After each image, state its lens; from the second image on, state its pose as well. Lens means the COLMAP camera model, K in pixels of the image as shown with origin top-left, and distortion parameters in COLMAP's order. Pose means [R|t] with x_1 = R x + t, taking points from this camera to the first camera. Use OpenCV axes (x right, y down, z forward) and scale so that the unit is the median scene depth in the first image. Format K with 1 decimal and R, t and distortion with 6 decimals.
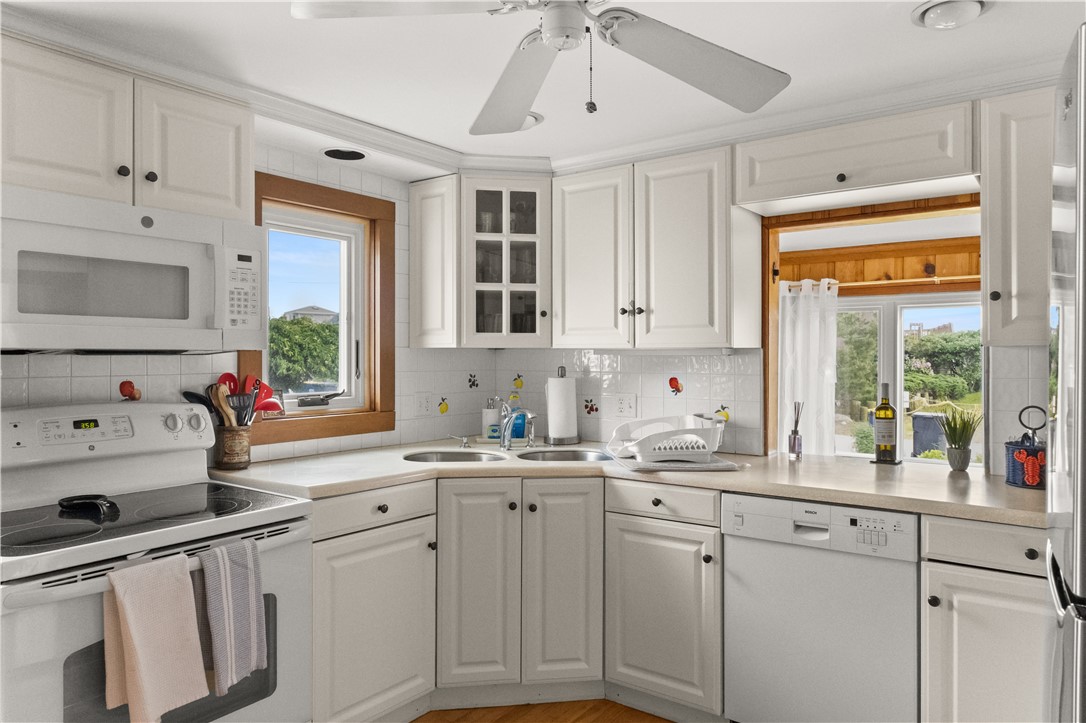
lens RADIAL K [[718.8, 0, 542.6], [0, 718.8, 341.9], [0, 0, 1]] dist [-0.005352, -0.000803]
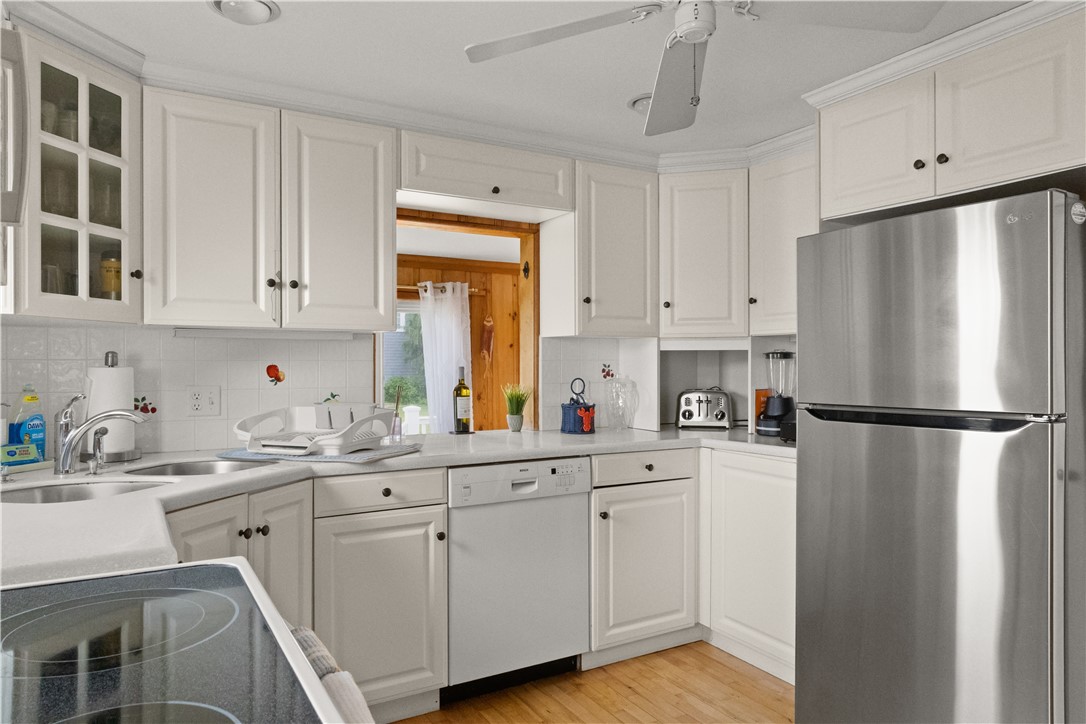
lens RADIAL K [[743.5, 0, 539.5], [0, 743.5, 345.9], [0, 0, 1]] dist [0.002984, -0.000059]
pose [[0.369319, 0.026481, 0.928925, -0.577568], [-0.013808, 0.999640, -0.023007, 0.046248], [-0.929200, -0.004330, 0.369552, 0.400140]]
